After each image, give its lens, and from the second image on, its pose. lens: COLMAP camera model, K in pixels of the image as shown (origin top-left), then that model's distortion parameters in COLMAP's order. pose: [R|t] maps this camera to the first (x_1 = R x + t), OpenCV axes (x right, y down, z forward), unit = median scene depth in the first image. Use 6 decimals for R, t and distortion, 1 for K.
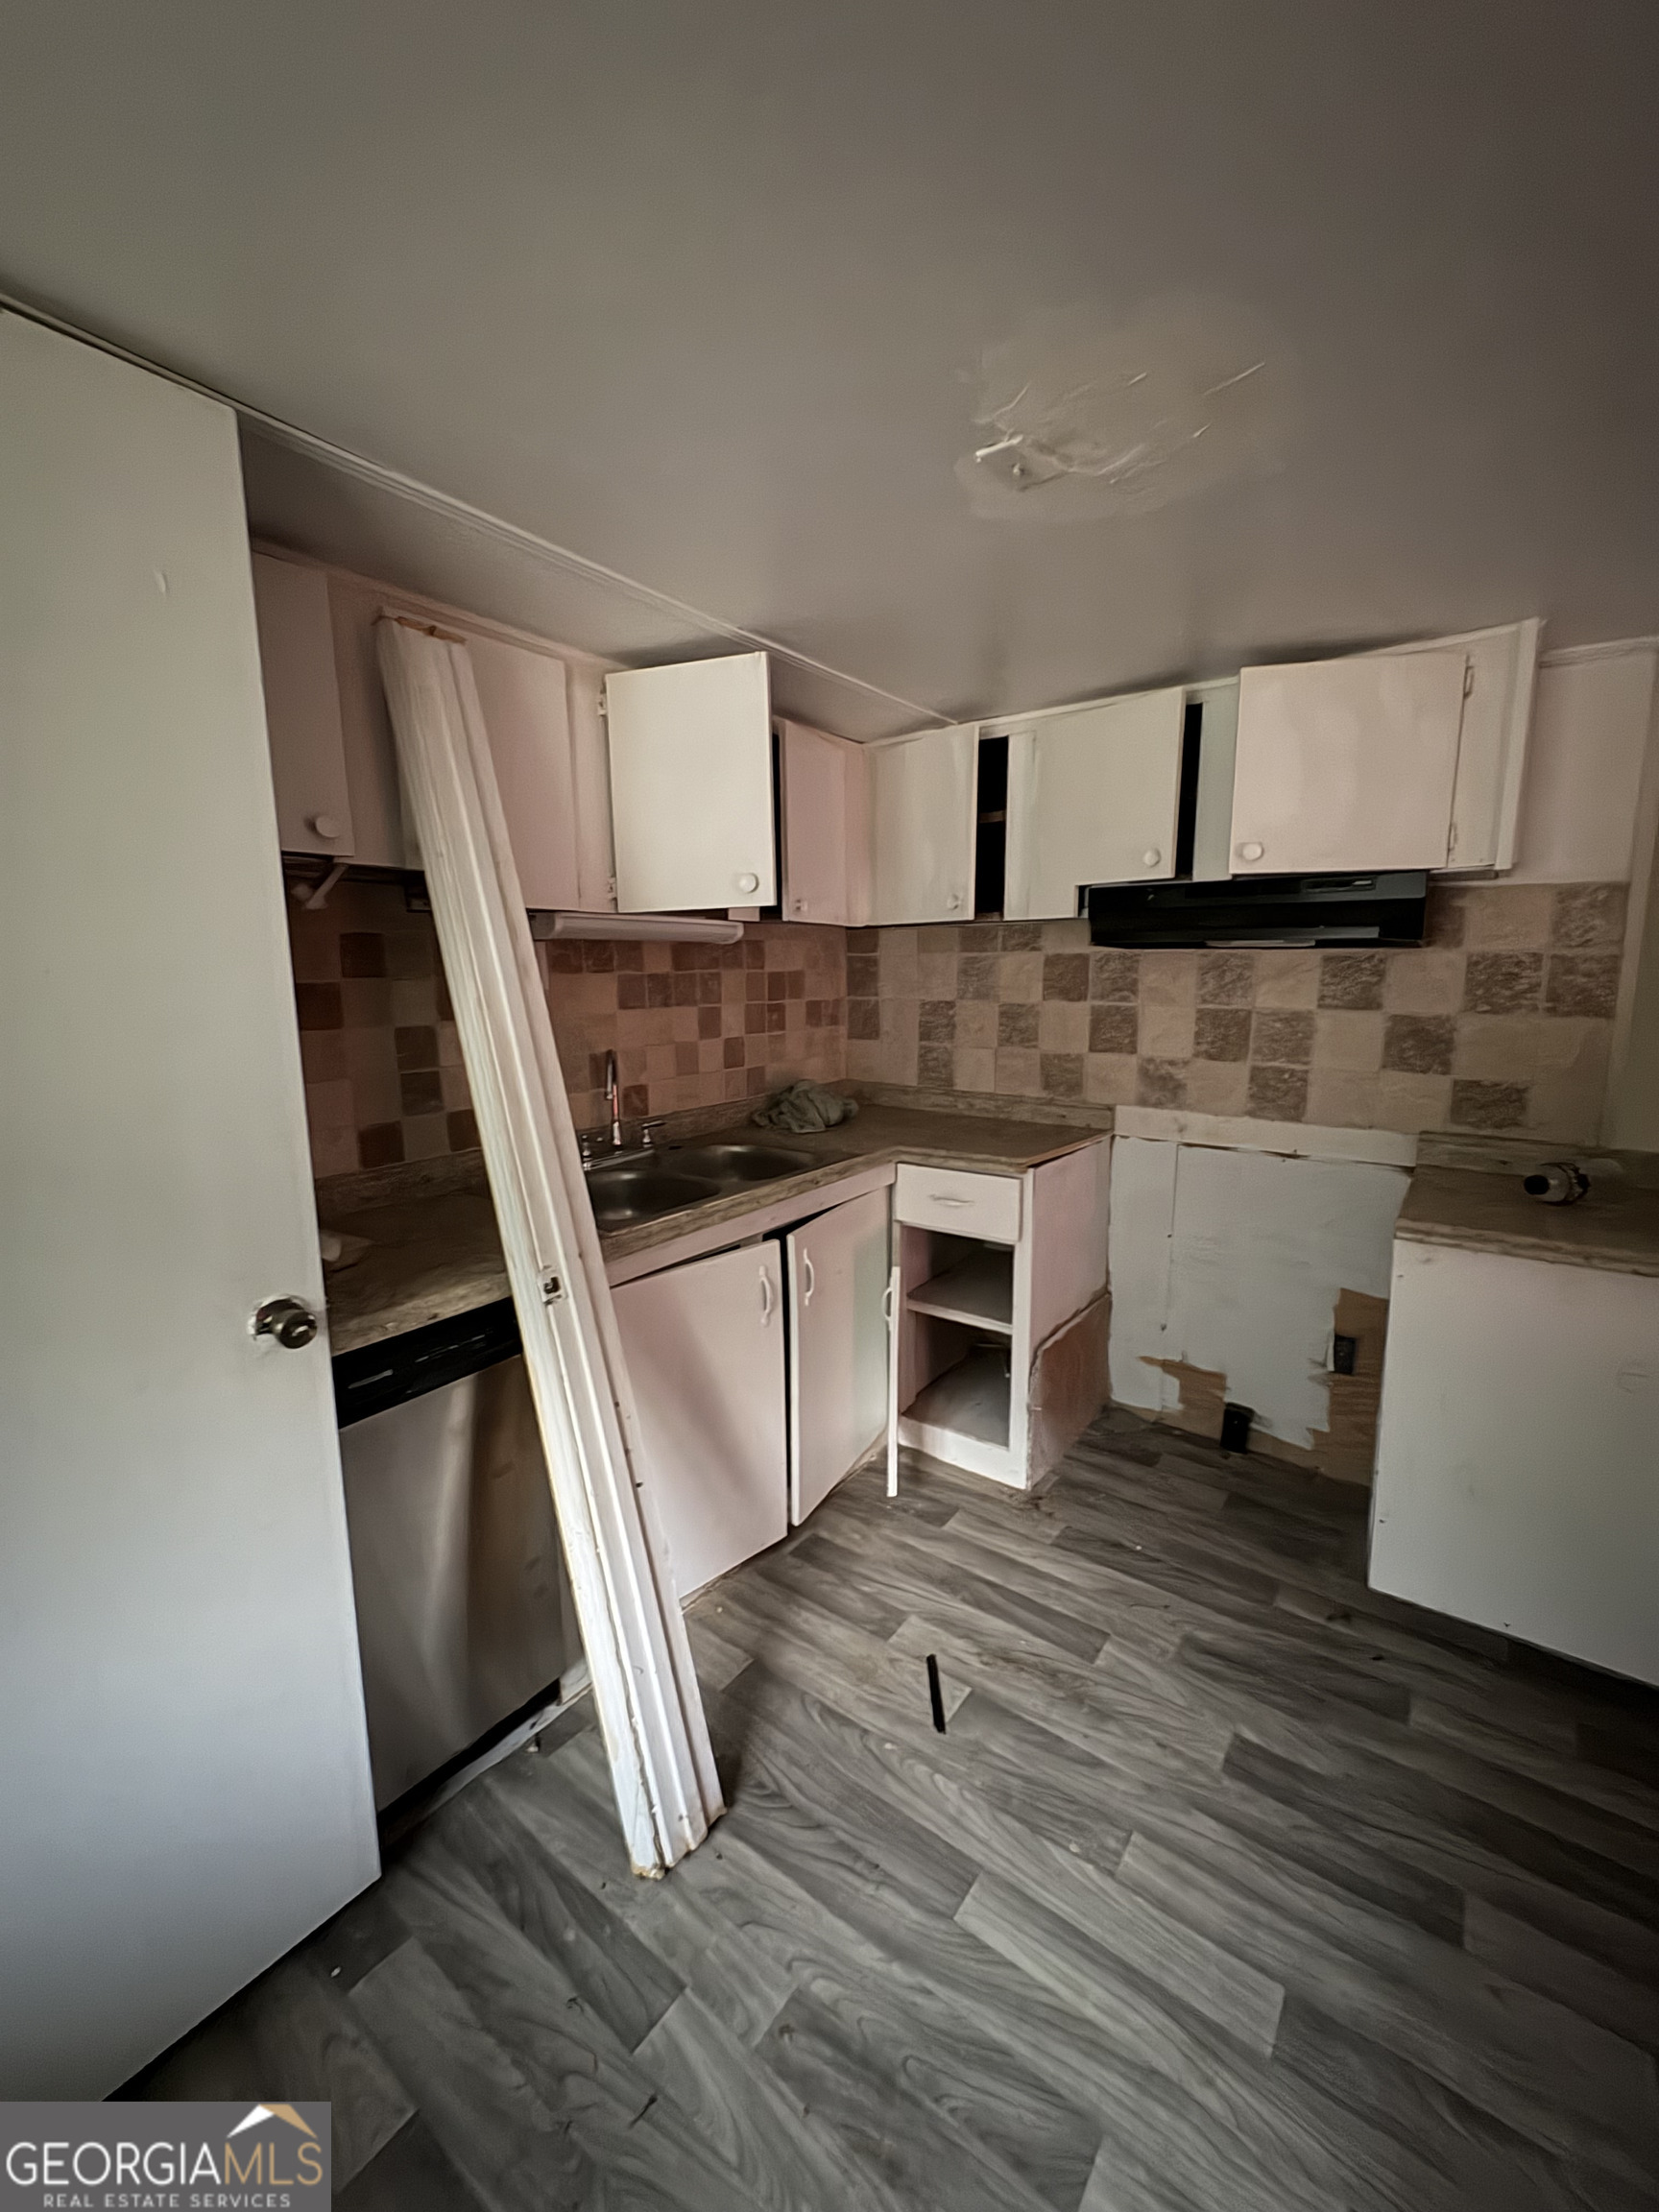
lens RADIAL K [[880.7, 0, 831.5], [0, 880.7, 1104.0], [0, 0, 1]] dist [0.000151, -0.000208]
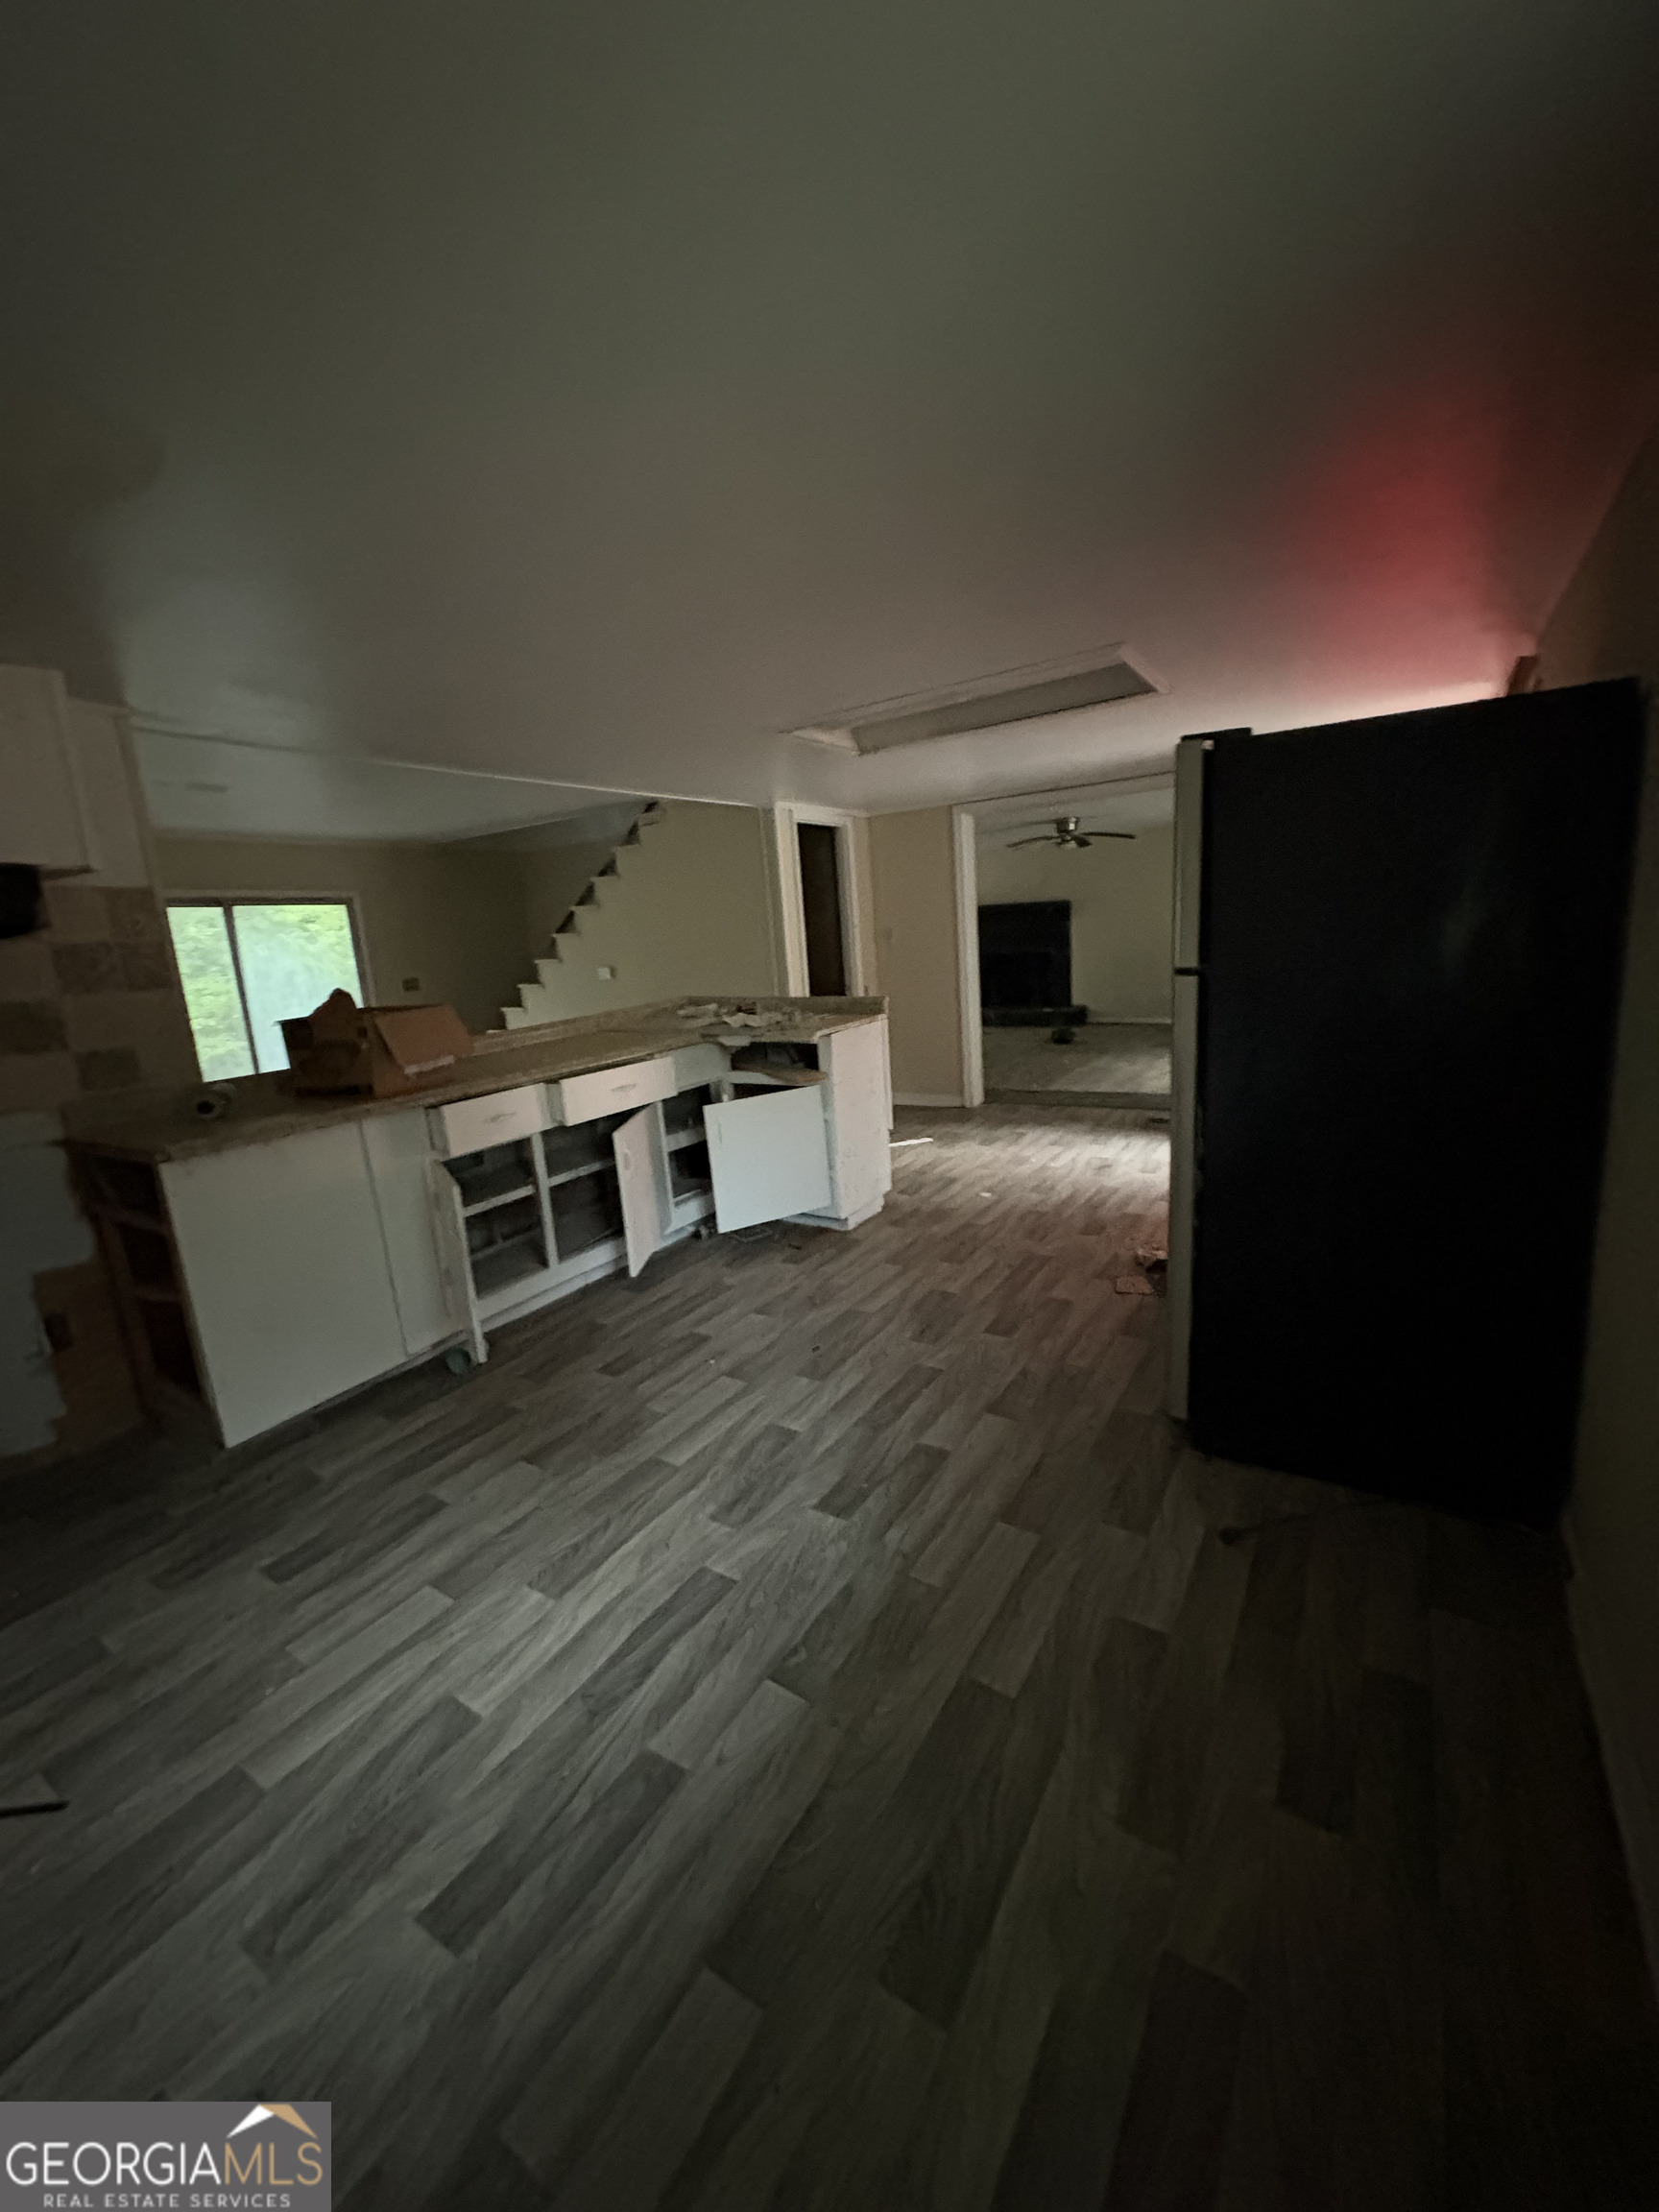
lens RADIAL K [[880.7, 0, 831.5], [0, 880.7, 1104.0], [0, 0, 1]] dist [0.000151, -0.000208]
pose [[-0.078331, -0.178335, 0.980847, -0.552121], [0.226247, 0.955019, 0.191707, 0.042472], [-0.970915, 0.236930, -0.034460, 0.104258]]
